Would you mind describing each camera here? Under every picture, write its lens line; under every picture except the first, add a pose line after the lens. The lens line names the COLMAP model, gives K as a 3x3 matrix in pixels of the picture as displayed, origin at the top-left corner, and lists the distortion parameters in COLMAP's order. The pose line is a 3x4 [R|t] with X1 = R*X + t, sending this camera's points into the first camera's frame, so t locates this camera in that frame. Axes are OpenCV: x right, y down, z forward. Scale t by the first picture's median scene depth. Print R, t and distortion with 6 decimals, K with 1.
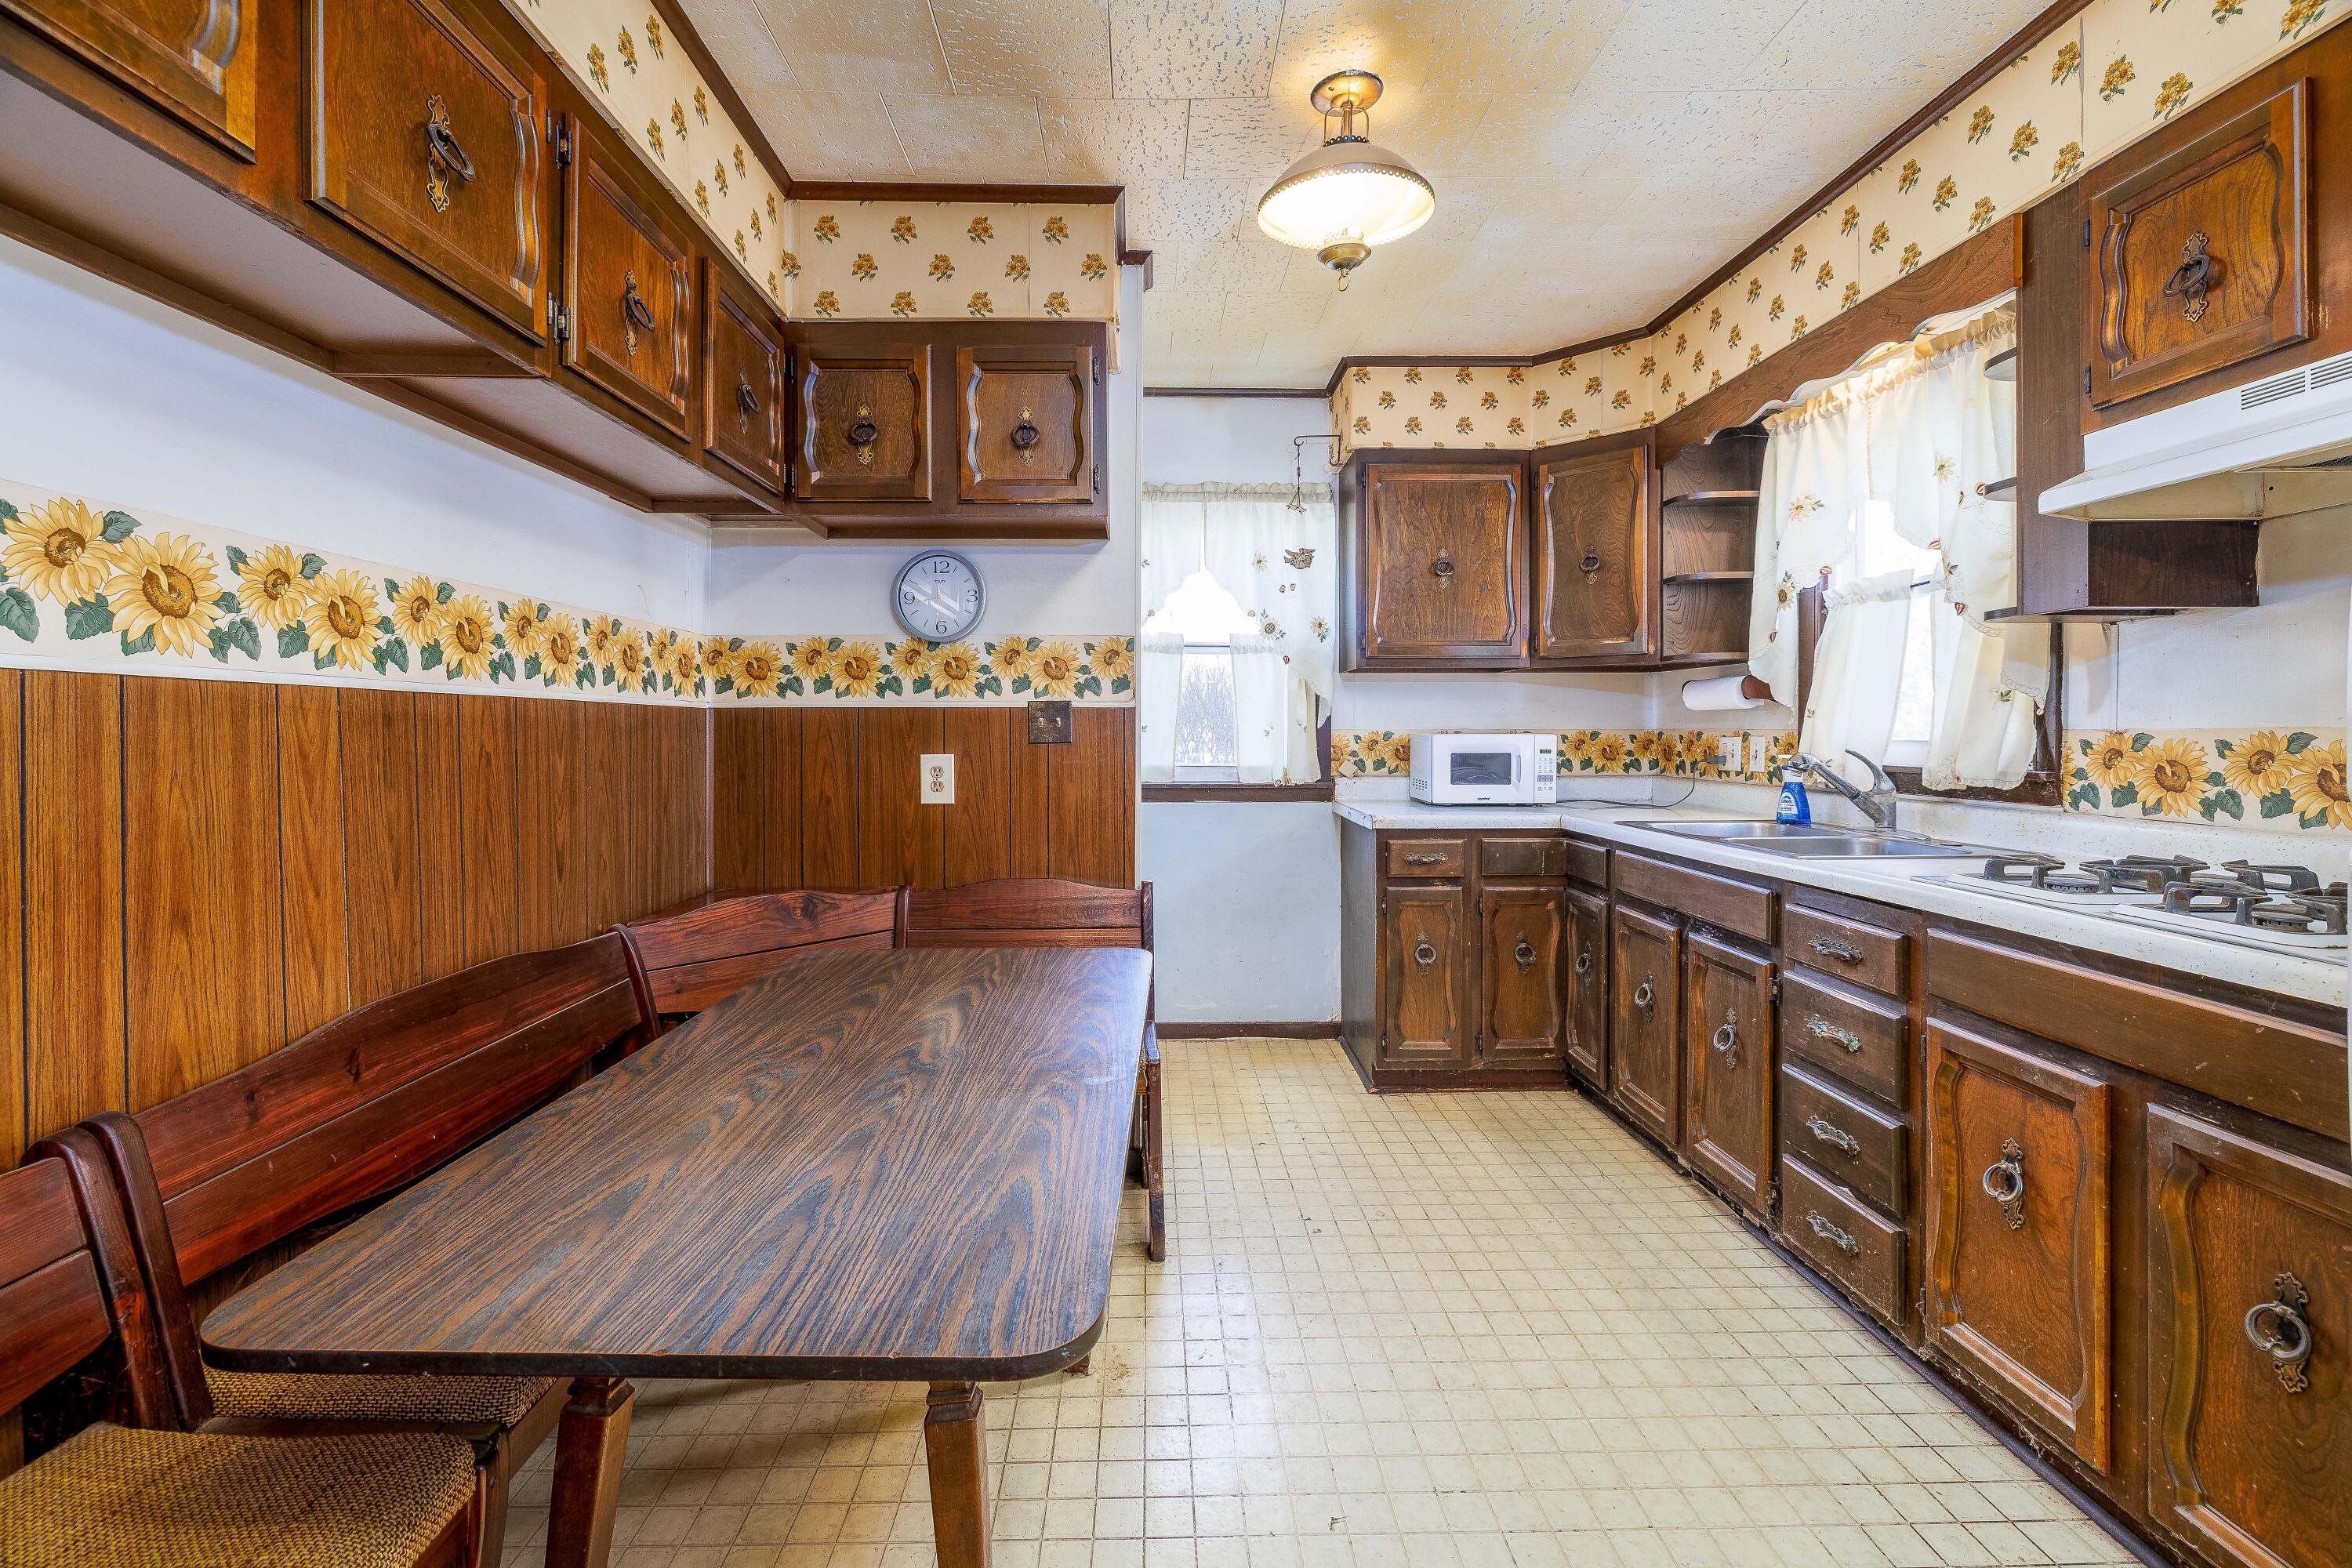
lens RADIAL K [[1000.7, 0, 1160.0], [0, 1000.7, 745.2], [0, 0, 1]] dist [0.000473, 0.000037]
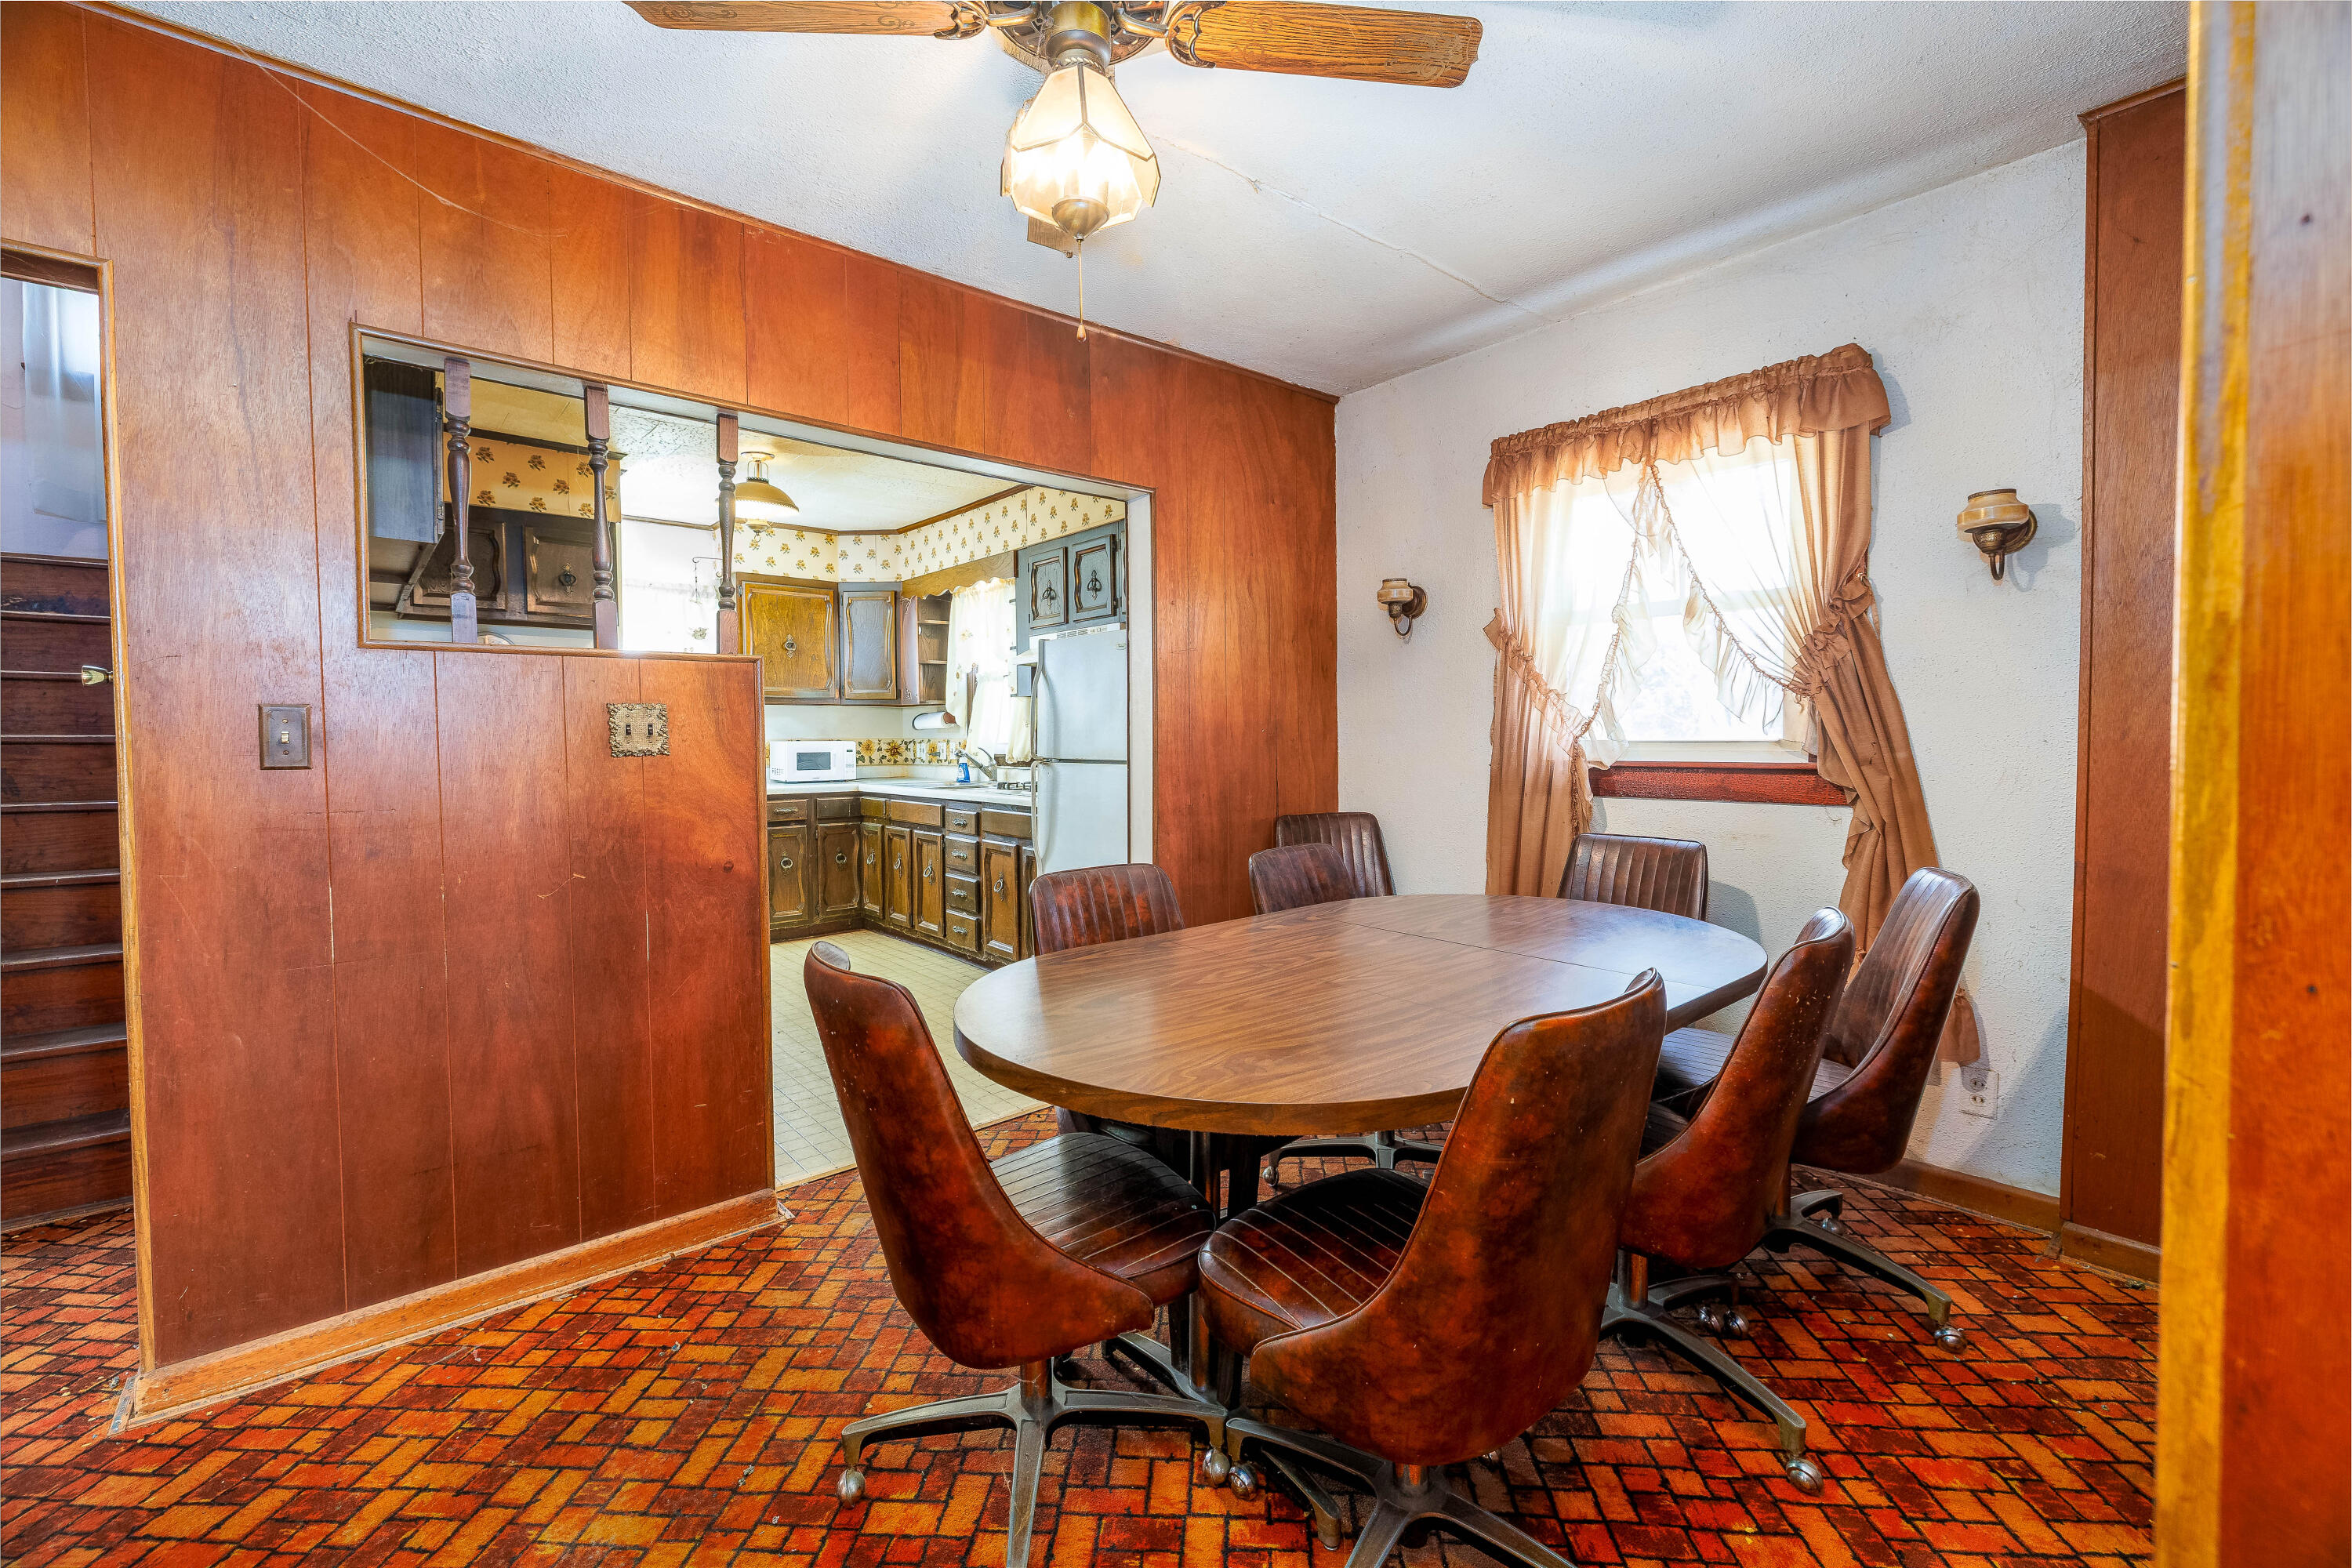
lens RADIAL K [[972.2, 0, 1167.3], [0, 972.2, 767.9], [0, 0, 1]] dist [-0.000410, 0.000169]
pose [[0.775931, -0.021946, 0.630436, -0.333150], [0.012616, 0.999735, 0.019274, 0.012839], [-0.630691, -0.007001, 0.776002, -0.869174]]
